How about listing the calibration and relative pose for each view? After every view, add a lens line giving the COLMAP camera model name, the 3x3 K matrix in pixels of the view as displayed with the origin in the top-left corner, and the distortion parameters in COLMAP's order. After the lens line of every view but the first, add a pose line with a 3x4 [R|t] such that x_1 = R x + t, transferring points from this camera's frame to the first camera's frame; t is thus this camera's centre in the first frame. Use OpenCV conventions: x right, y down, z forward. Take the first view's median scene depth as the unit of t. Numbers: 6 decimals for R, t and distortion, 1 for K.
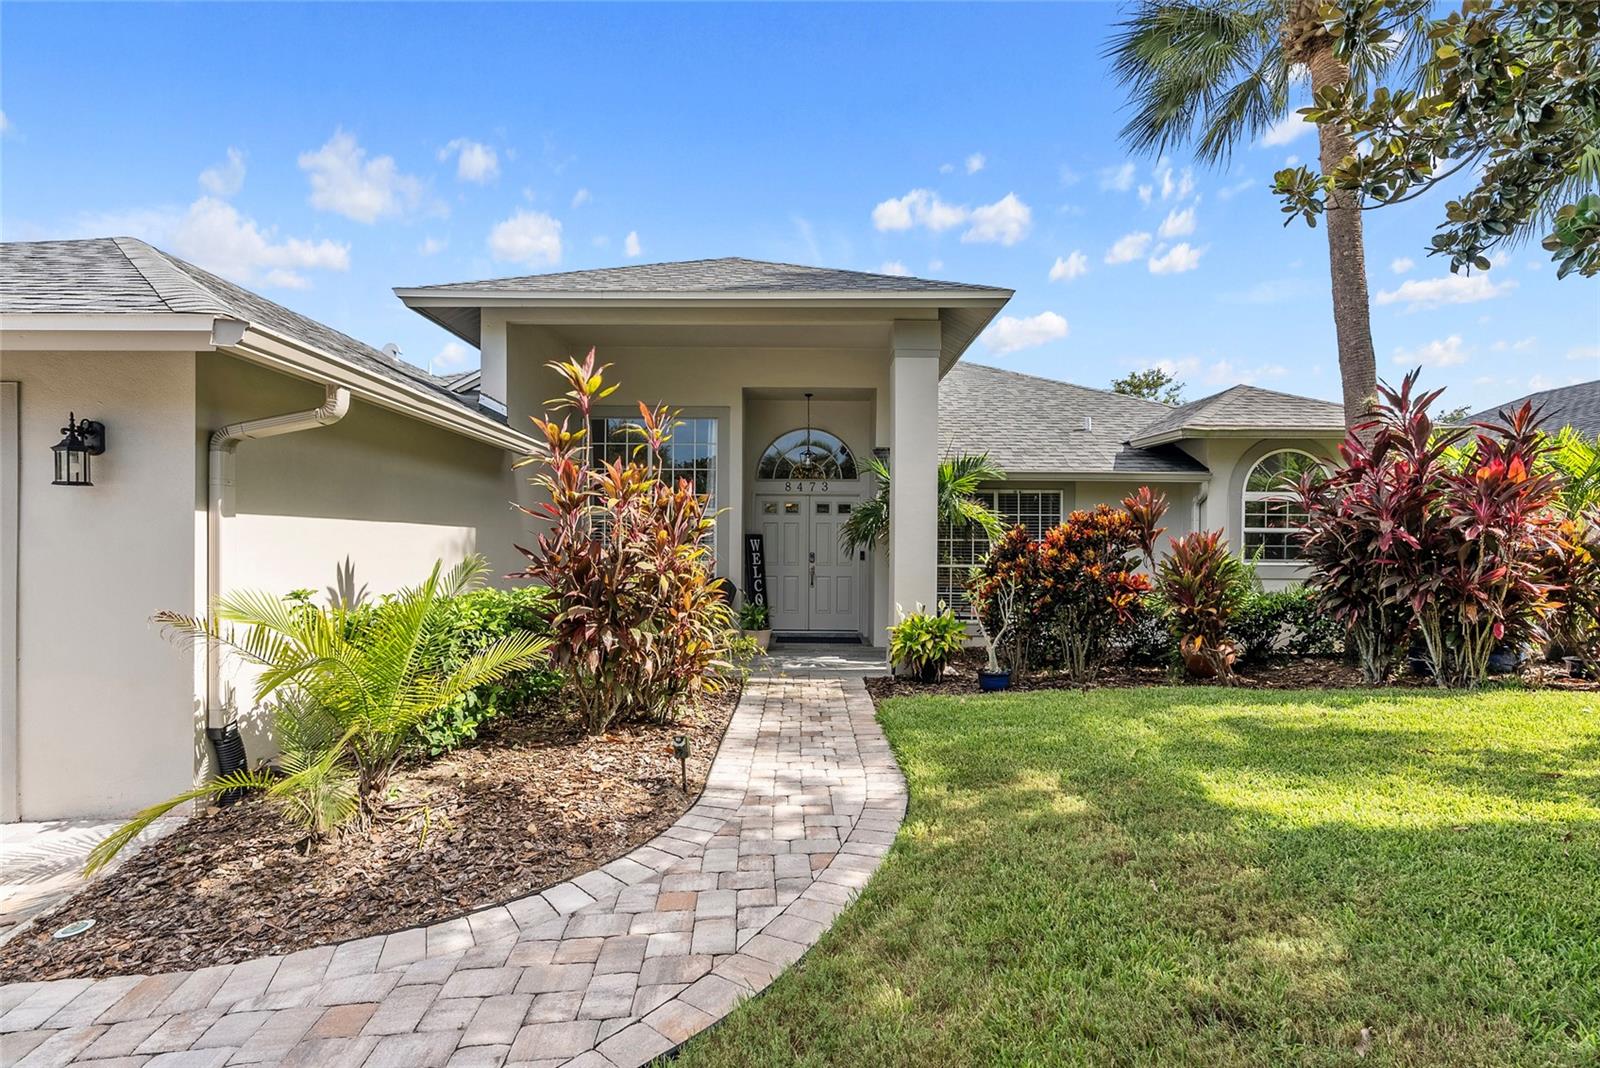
lens RADIAL K [[724.6, 0, 800.7], [0, 724.6, 529.3], [0, 0, 1]] dist [-0.003172, 0.000214]
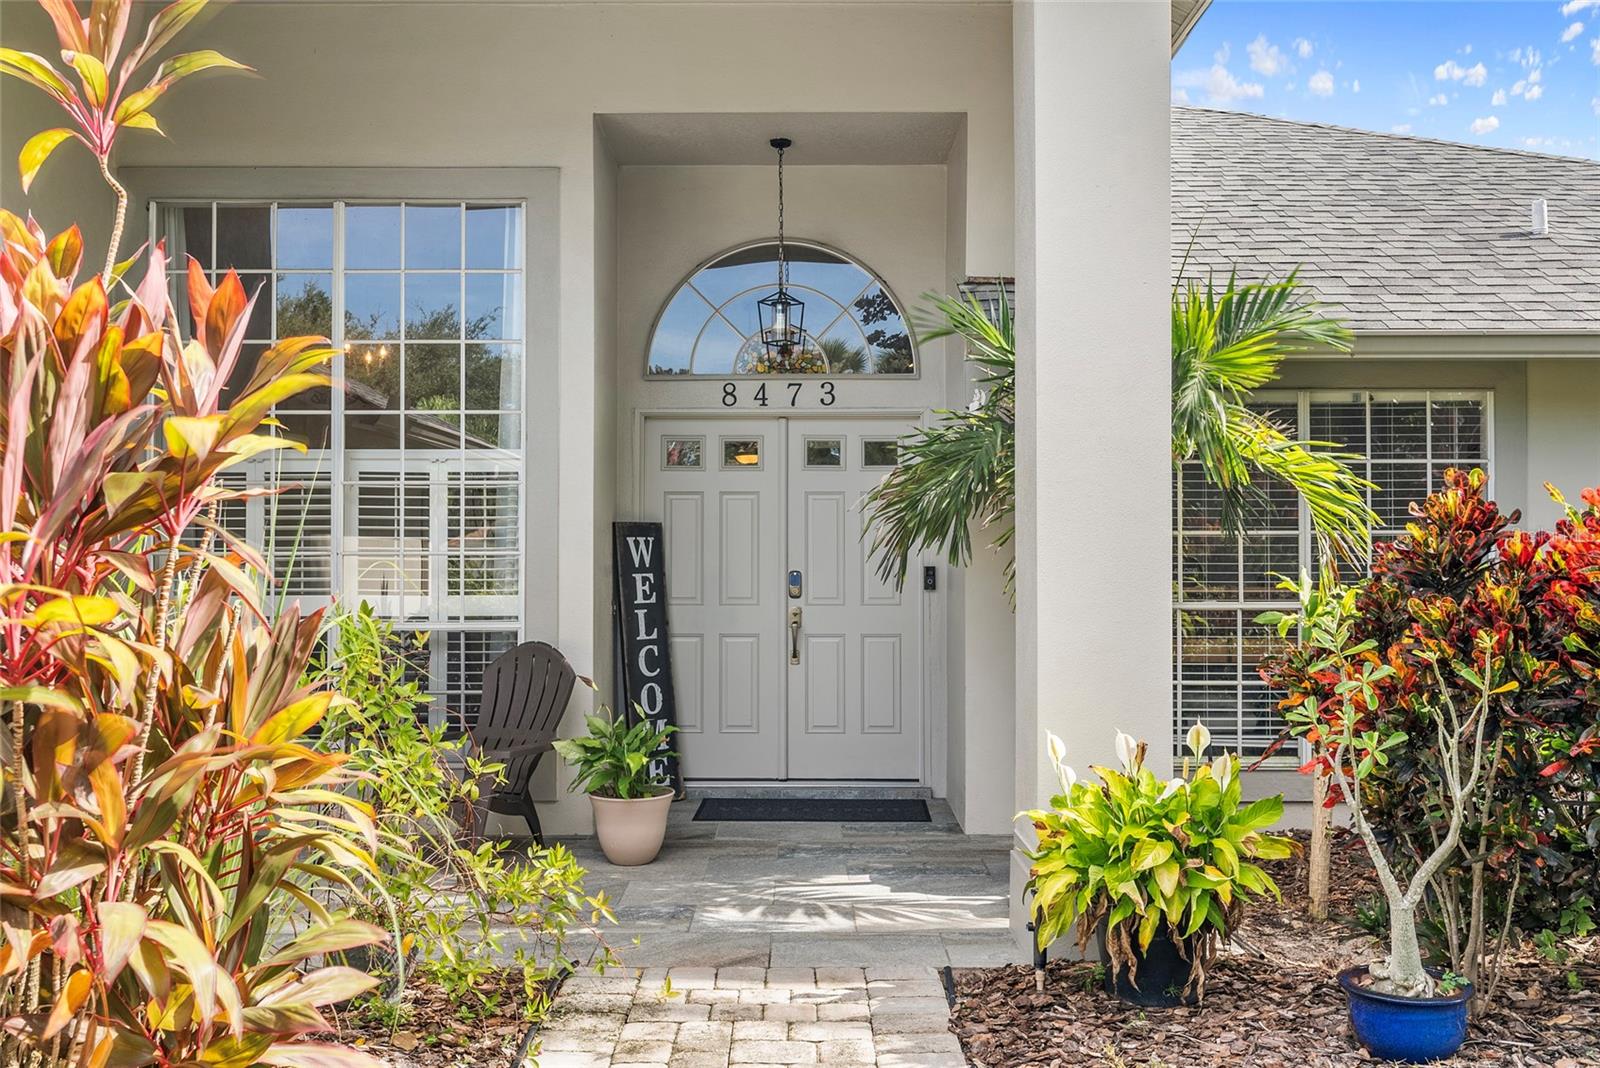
lens RADIAL K [[1449.0, 0, 800.0], [0, 1449.0, 534.0], [0, 0, 1]] dist [0.002665, -0.000452]
pose [[0.999974, -0.006922, 0.001817, 0.019671], [0.006909, 0.999950, 0.007179, 0.008860], [-0.001867, -0.007167, 0.999973, 0.291619]]
